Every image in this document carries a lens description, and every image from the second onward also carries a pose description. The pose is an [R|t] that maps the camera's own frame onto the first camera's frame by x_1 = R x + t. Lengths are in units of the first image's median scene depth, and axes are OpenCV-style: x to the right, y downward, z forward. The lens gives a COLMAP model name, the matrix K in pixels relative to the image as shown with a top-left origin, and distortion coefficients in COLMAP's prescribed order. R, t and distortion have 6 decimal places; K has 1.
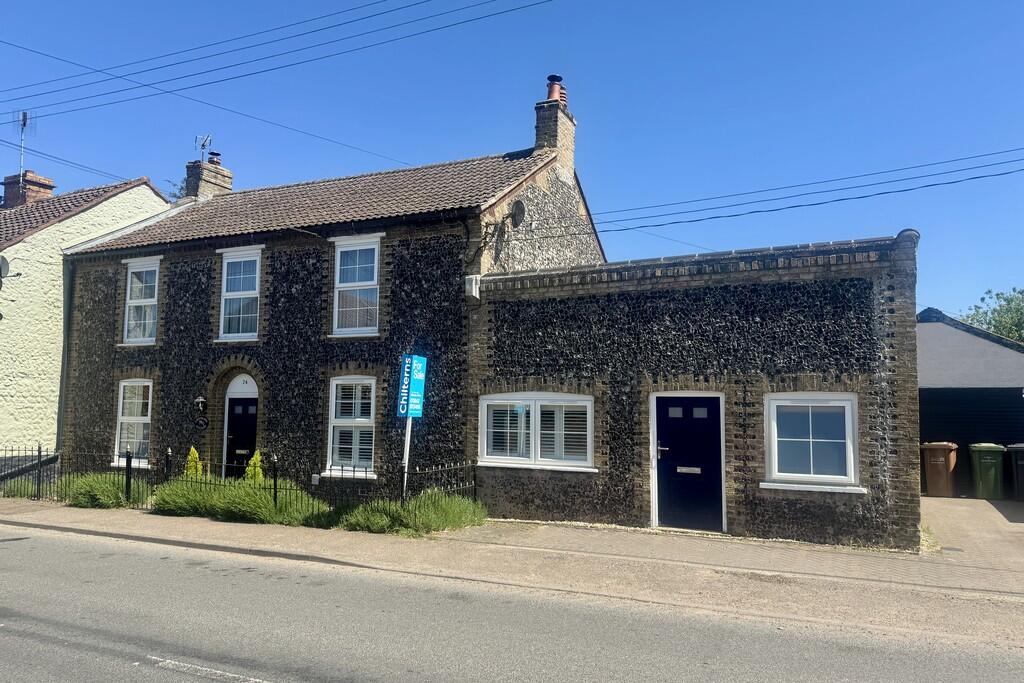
lens RADIAL K [[721.4, 0, 511.6], [0, 721.4, 353.2], [0, 0, 1]] dist [0.129649, -0.204524]
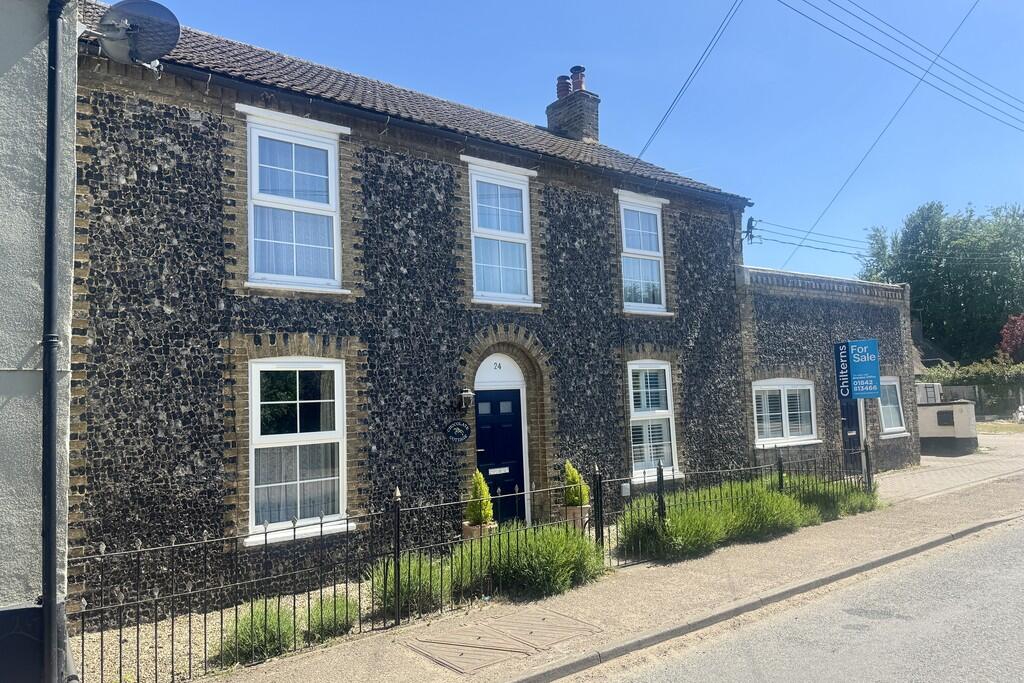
lens RADIAL K [[714.5, 0, 512.0], [0, 714.5, 341.5], [0, 0, 1]] dist [0.200346, -0.392353]
pose [[0.451405, 0.047073, 0.891077, -1.073712], [-0.026927, 0.998871, -0.039126, 0.048280], [-0.891913, -0.006332, 0.452163, 0.788185]]
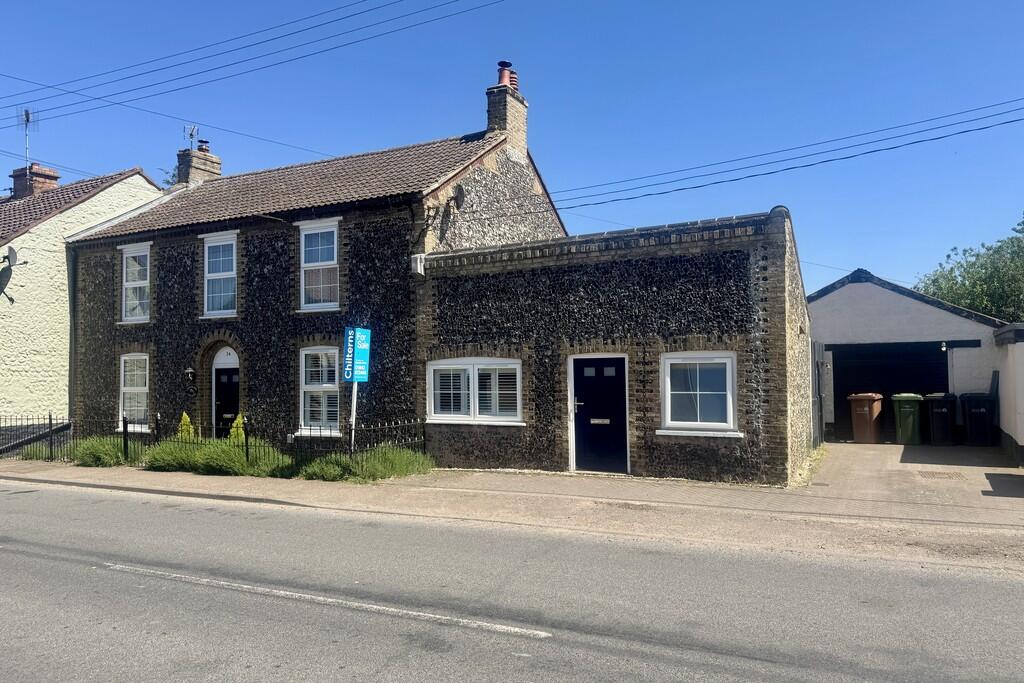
lens RADIAL K [[721.4, 0, 511.6], [0, 721.4, 353.2], [0, 0, 1]] dist [0.129649, -0.204524]
pose [[0.999143, -0.024405, -0.033425, 0.119617], [0.026015, 0.998478, 0.048624, -0.005490], [0.032187, -0.049452, 0.998258, -0.116401]]
